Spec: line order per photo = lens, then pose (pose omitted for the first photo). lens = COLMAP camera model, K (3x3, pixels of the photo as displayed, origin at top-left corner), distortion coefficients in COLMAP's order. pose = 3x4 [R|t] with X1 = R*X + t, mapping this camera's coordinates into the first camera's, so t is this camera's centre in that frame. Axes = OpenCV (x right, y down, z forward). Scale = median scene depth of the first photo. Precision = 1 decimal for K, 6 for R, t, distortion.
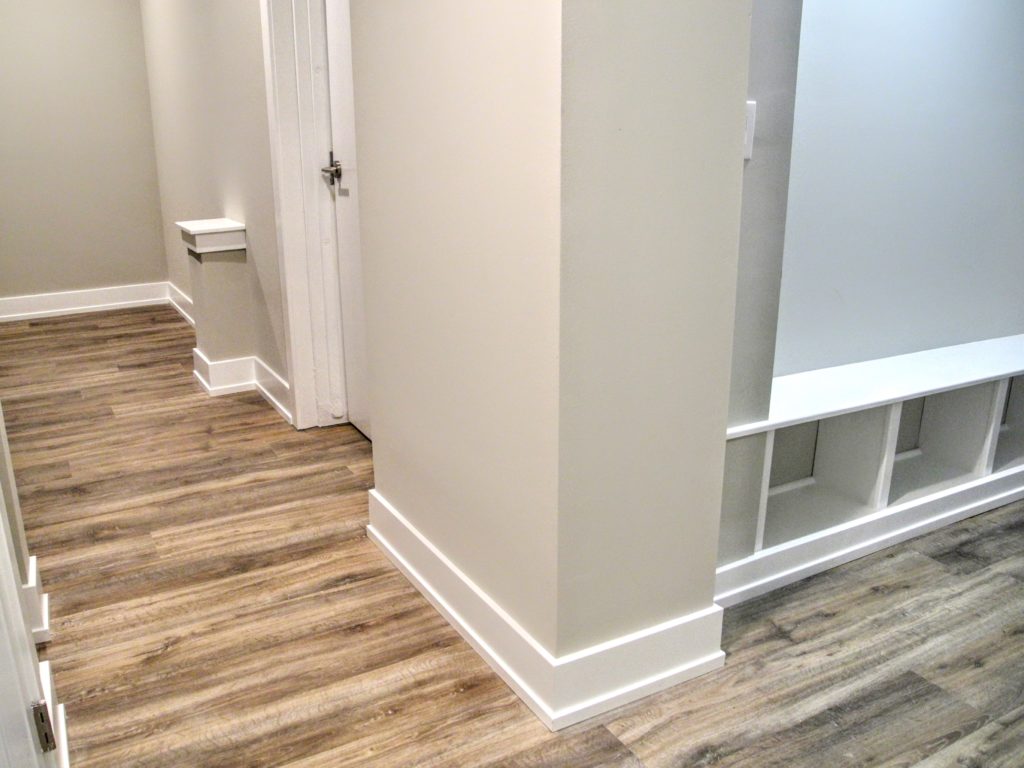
lens RADIAL K [[855.0, 0, 514.3], [0, 855.0, 389.5], [0, 0, 1]] dist [-0.145339, 0.133423]
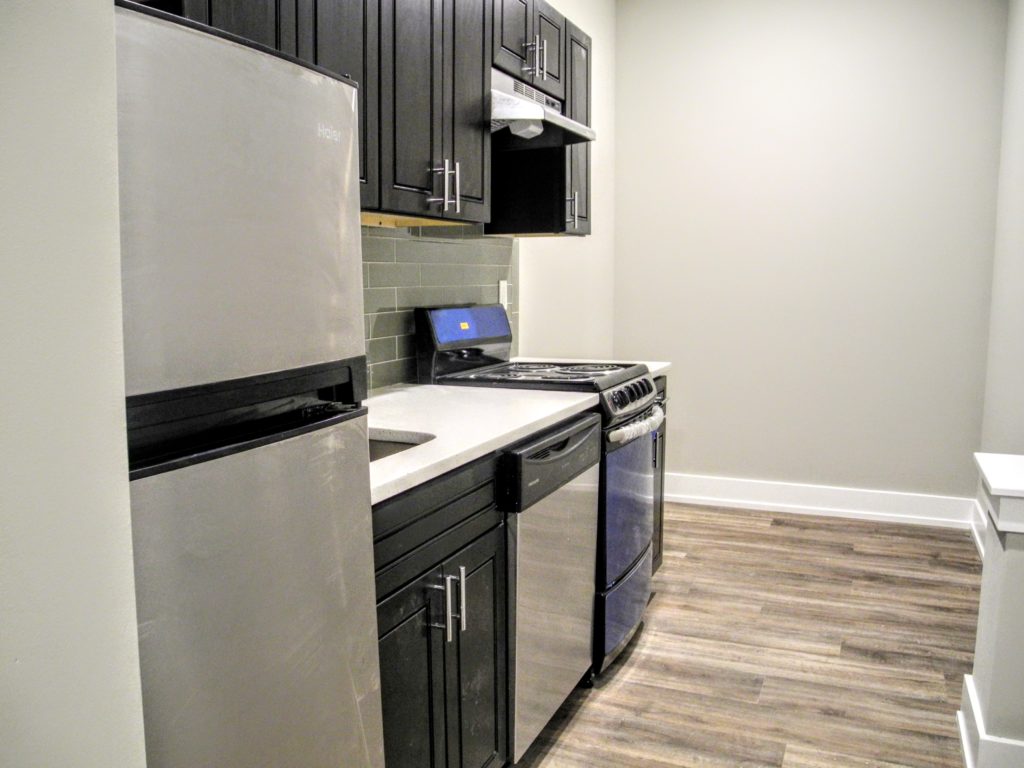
lens RADIAL K [[855.0, 0, 502.8], [0, 855.0, 366.7], [0, 0, 1]] dist [-0.145339, 0.133423]
pose [[0.571744, 0.099529, -0.814373, -0.128557], [-0.252674, 0.965729, -0.059367, -0.130275], [0.780554, 0.239713, 0.577298, 0.379735]]
